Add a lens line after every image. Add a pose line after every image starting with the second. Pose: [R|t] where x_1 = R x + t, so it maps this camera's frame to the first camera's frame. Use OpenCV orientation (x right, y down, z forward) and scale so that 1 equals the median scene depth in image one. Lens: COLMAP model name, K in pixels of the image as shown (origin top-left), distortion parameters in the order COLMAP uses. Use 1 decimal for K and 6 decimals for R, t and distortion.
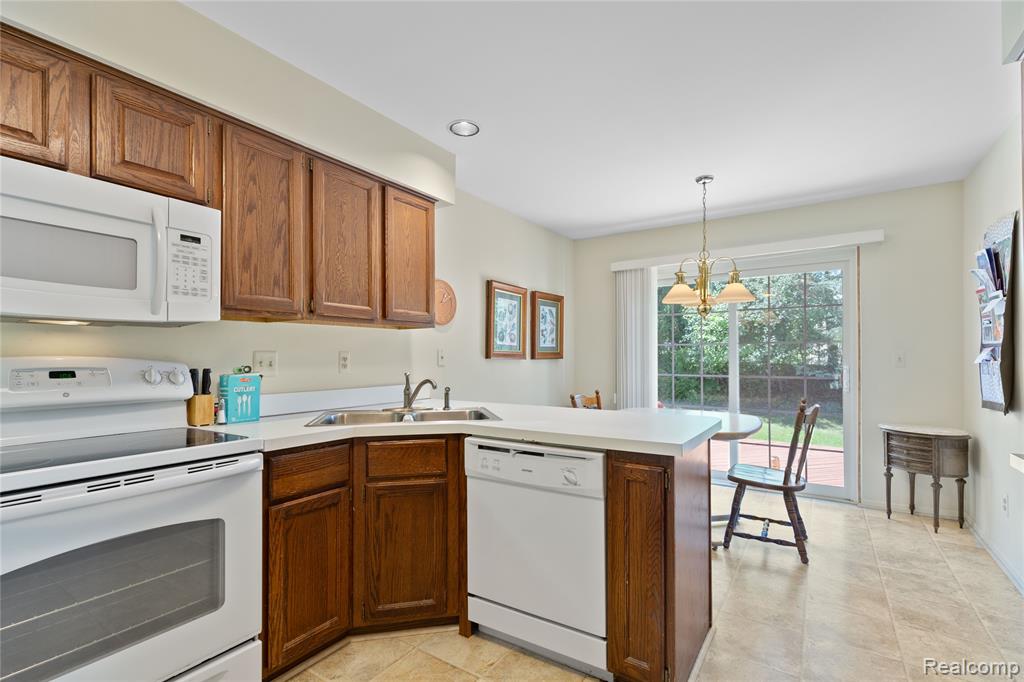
lens RADIAL K [[470.9, 0, 516.4], [0, 470.9, 347.3], [0, 0, 1]] dist [0.002039, -0.000261]
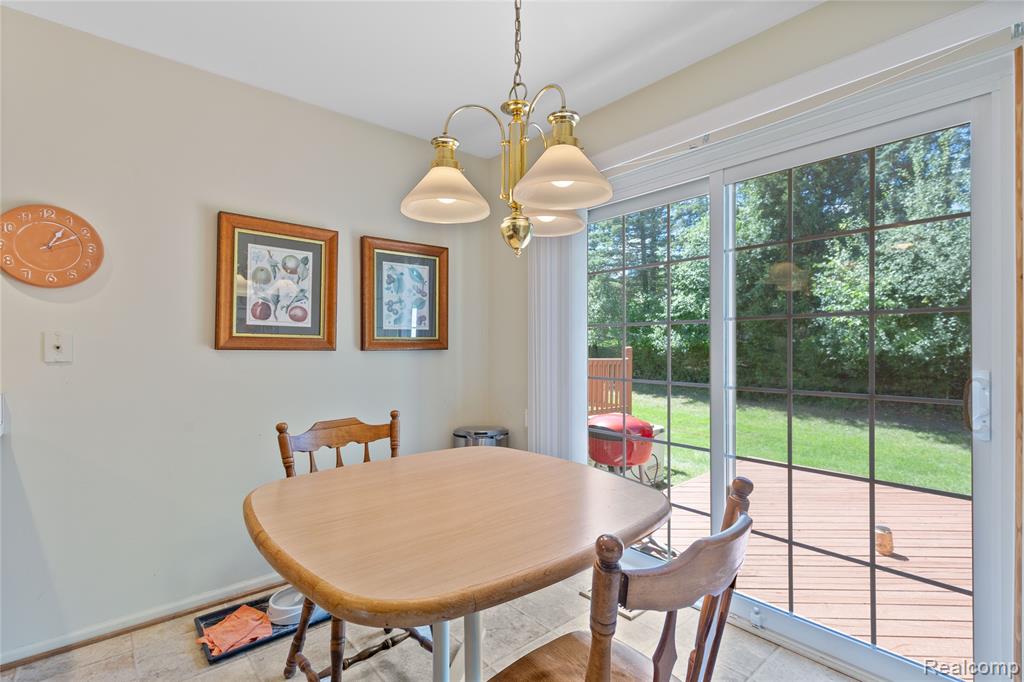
lens RADIAL K [[477.9, 0, 512.0], [0, 477.9, 341.0], [0, 0, 1]] dist [0.001380, -0.000031]
pose [[0.959322, 0.000594, -0.282315, 0.377037], [0.002290, 0.999949, 0.009886, 0.007973], [0.282306, -0.010130, 0.959271, 0.446320]]
